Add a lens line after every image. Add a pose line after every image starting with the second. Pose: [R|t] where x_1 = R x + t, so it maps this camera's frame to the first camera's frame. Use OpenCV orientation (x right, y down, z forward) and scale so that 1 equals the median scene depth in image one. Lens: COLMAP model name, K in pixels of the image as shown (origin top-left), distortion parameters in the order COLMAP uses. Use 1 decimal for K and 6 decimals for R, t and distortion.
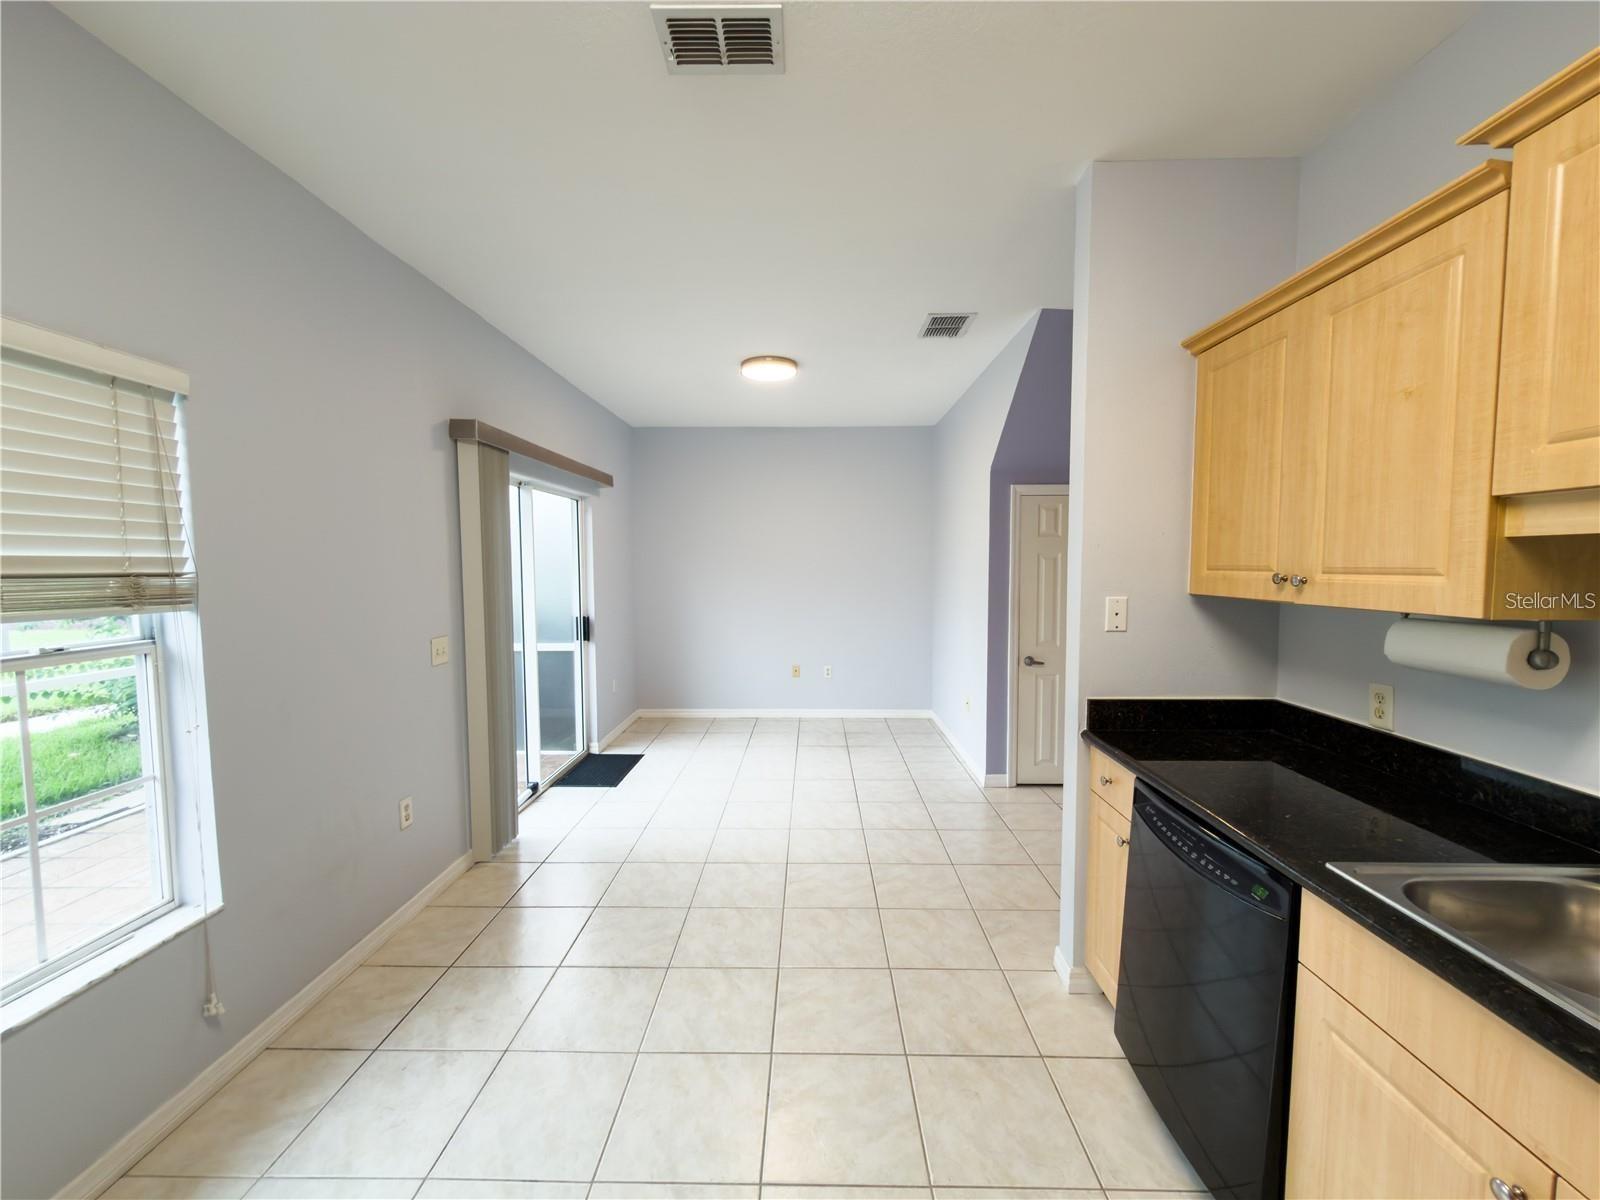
lens RADIAL K [[639.5, 0, 800.0], [0, 639.5, 600.0], [0, 0, 1]] dist [0.000143, -0.000190]
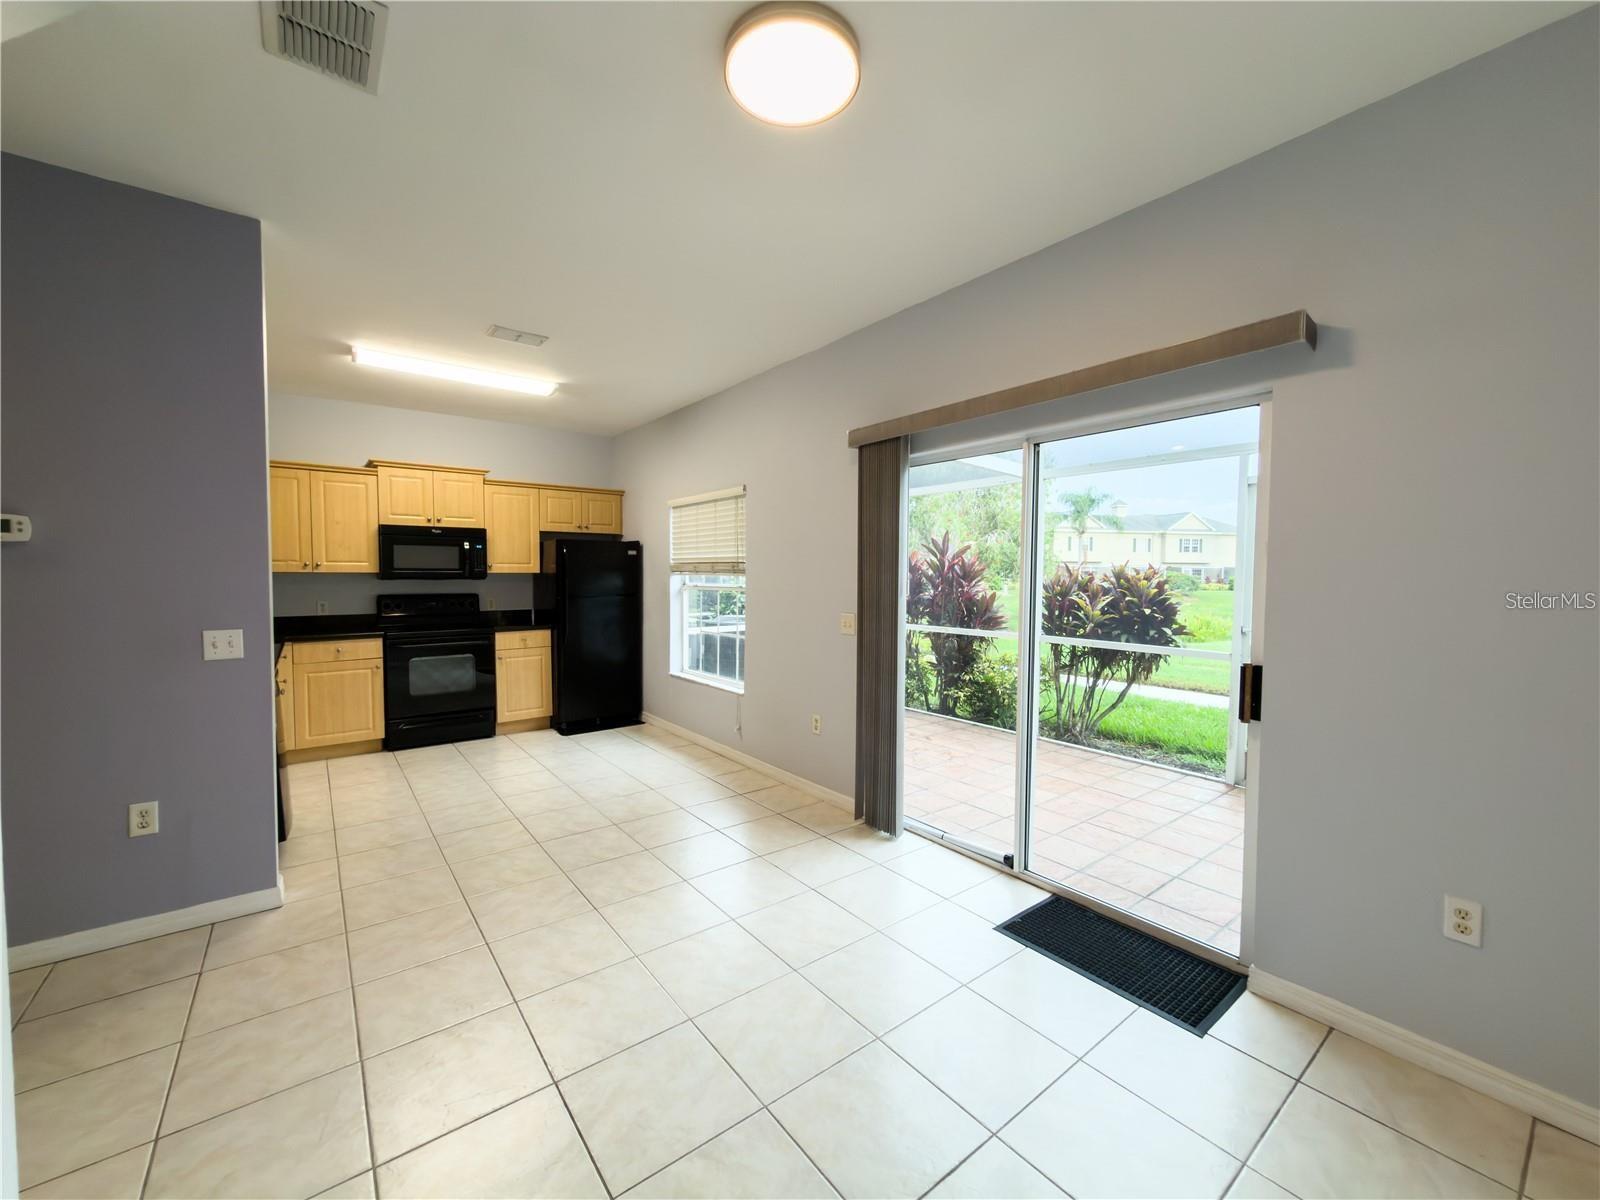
lens RADIAL K [[639.5, 0, 800.0], [0, 639.5, 600.0], [0, 0, 1]] dist [0.000143, -0.000190]
pose [[-0.778152, 0.026105, -0.627533, 0.340431], [-0.038518, 0.995272, 0.089165, -0.085241], [0.626894, 0.093555, -0.773467, 2.127168]]
